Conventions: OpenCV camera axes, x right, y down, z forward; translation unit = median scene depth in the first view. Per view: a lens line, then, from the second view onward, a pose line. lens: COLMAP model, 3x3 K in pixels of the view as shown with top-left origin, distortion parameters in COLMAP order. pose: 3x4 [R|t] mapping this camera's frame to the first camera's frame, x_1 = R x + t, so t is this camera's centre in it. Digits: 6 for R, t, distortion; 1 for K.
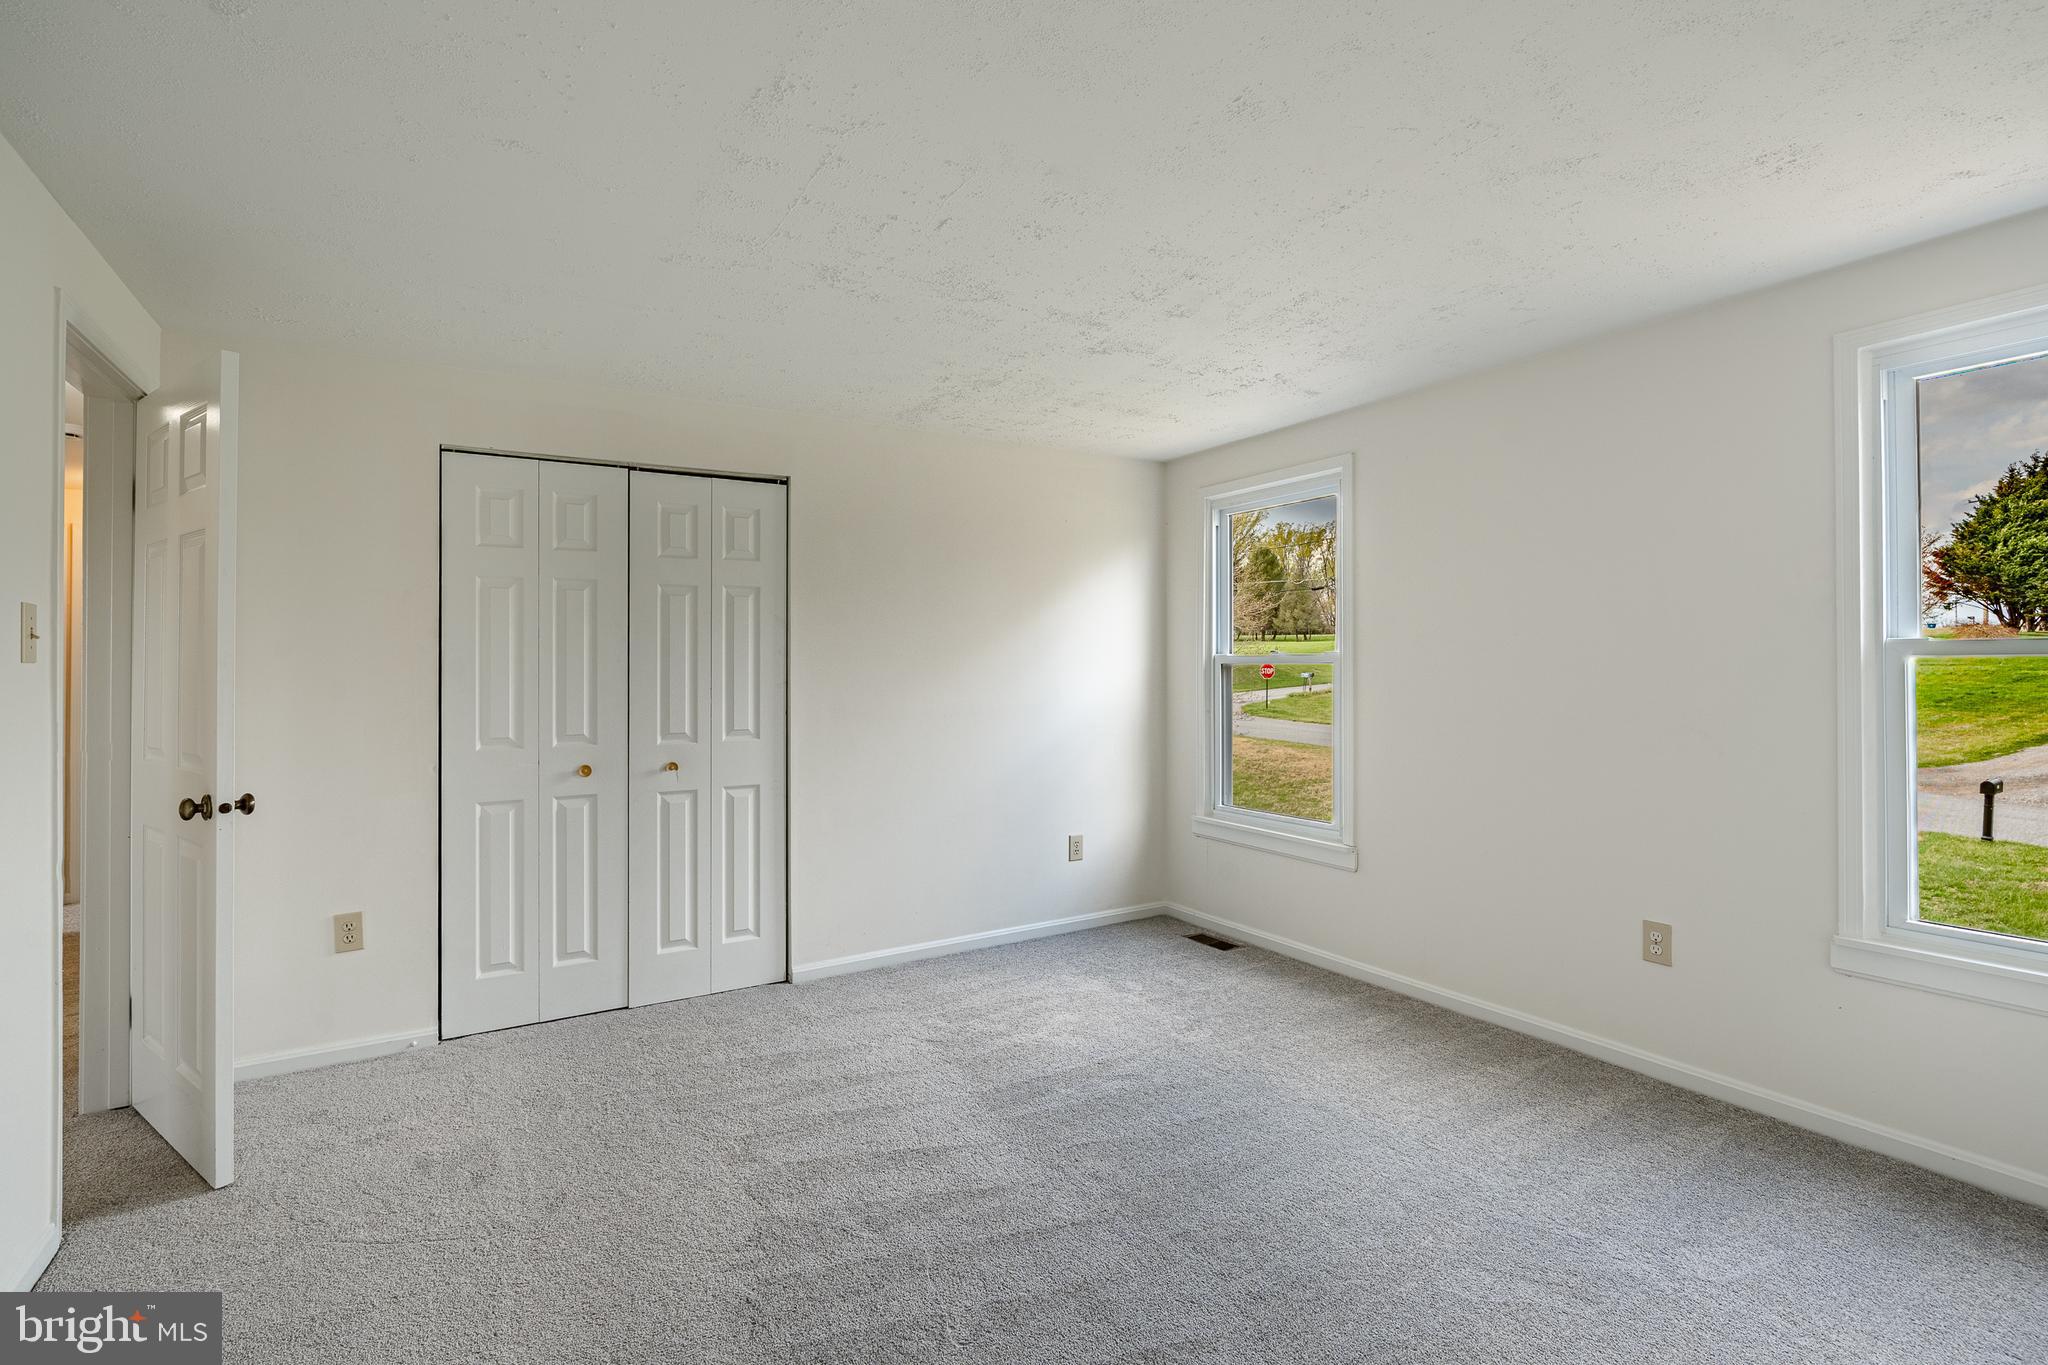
lens RADIAL K [[955.7, 0, 1023.4], [0, 955.7, 672.3], [0, 0, 1]] dist [0.002972, -0.001809]
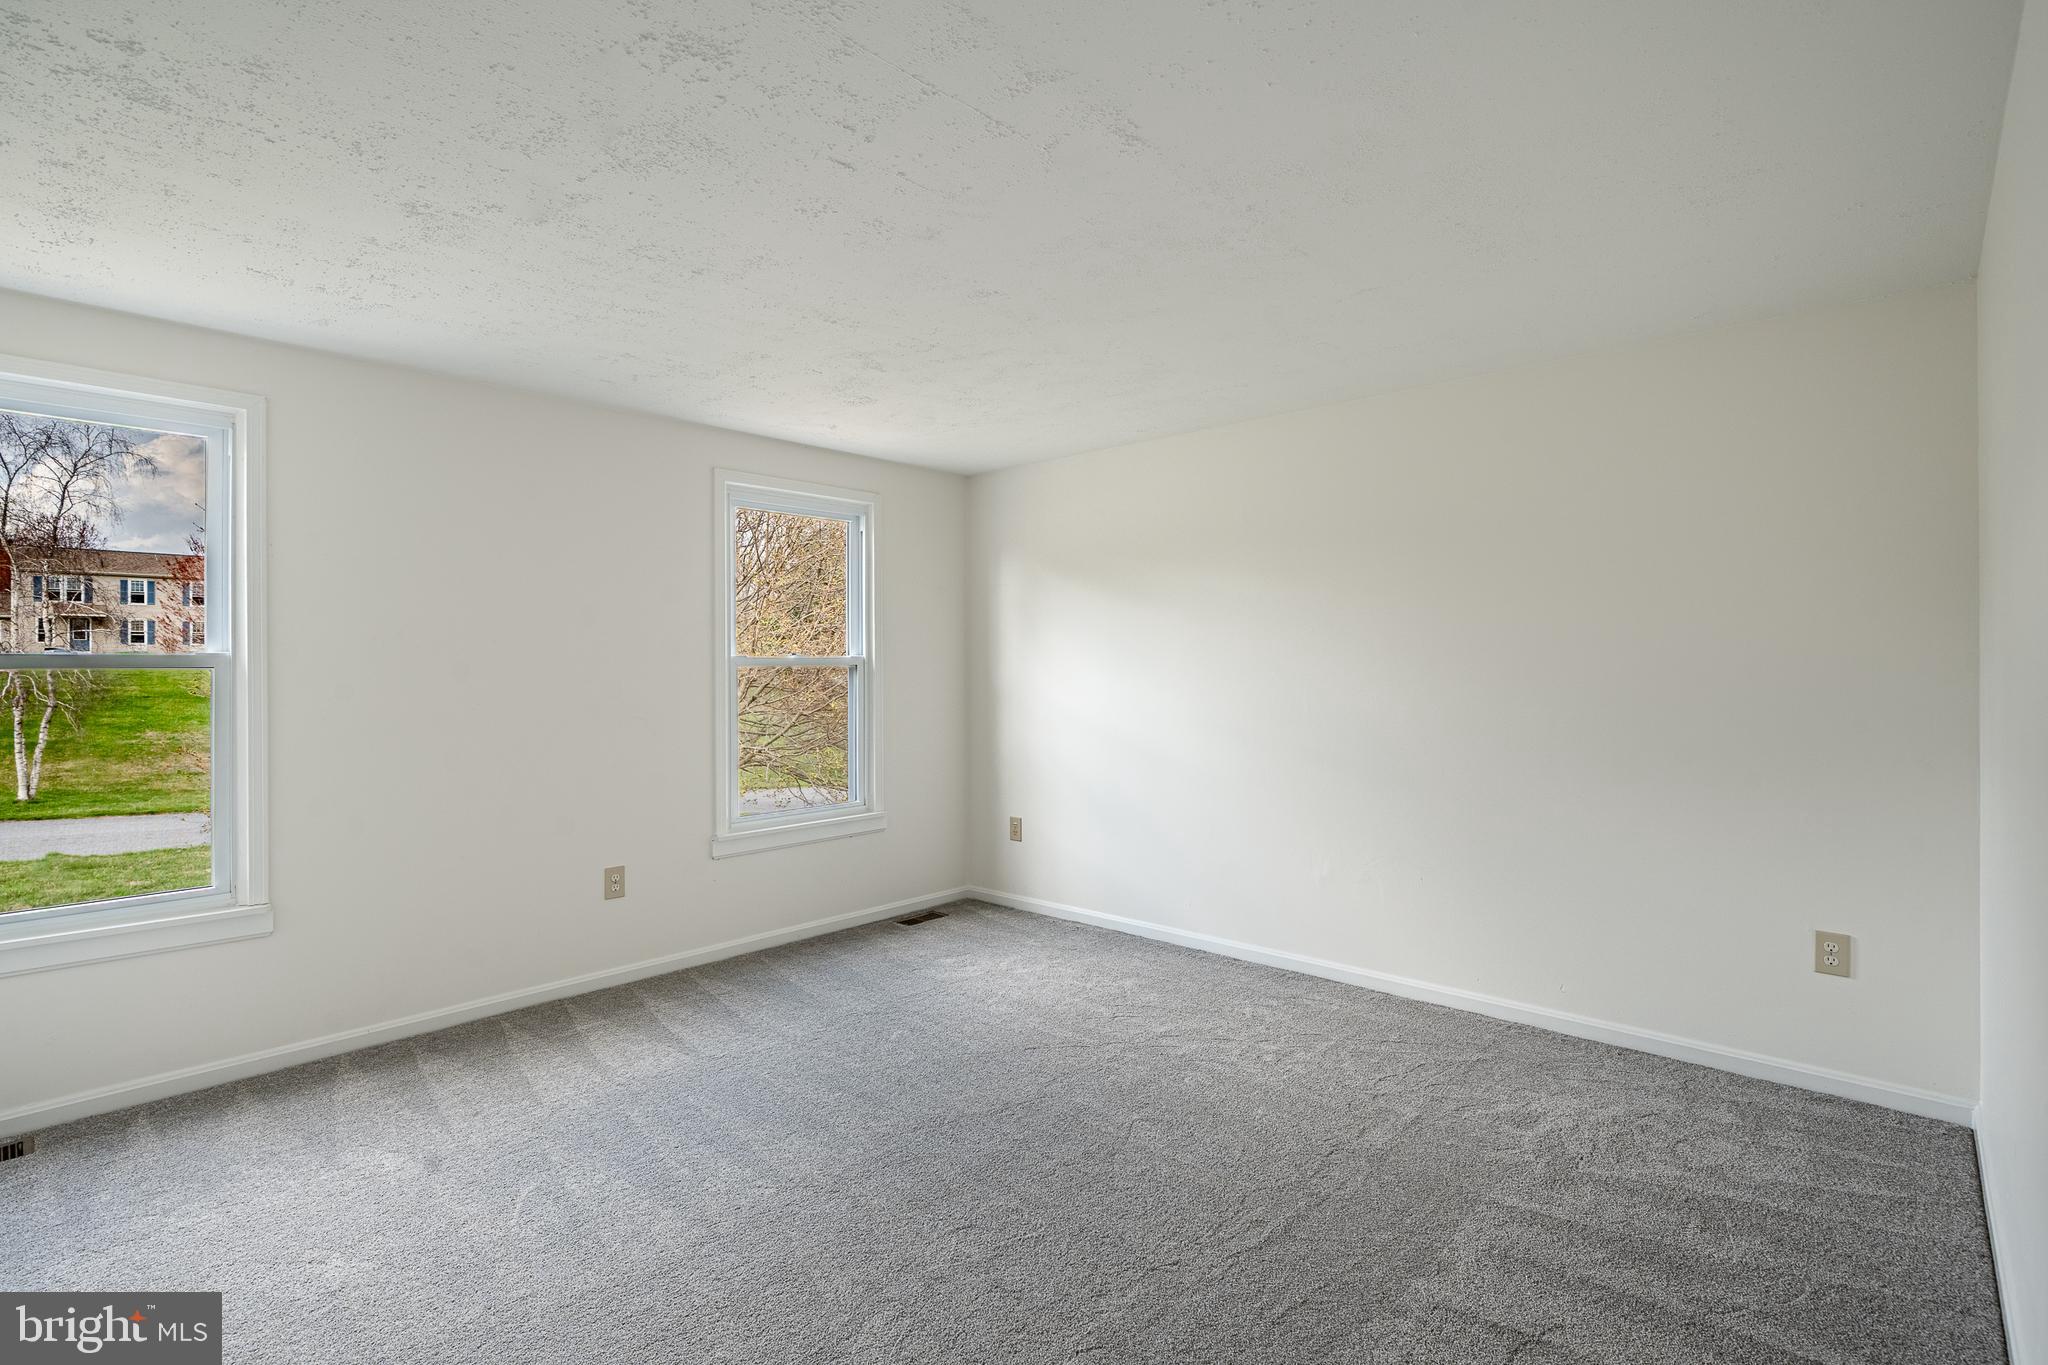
lens RADIAL K [[955.7, 0, 1022.8], [0, 955.7, 683.6], [0, 0, 1]] dist [0.002972, -0.001809]
pose [[-0.271171, -0.011205, 0.962466, -0.730874], [0.008151, 0.999870, 0.013937, -0.002580], [-0.962497, 0.011625, -0.271044, 0.799216]]
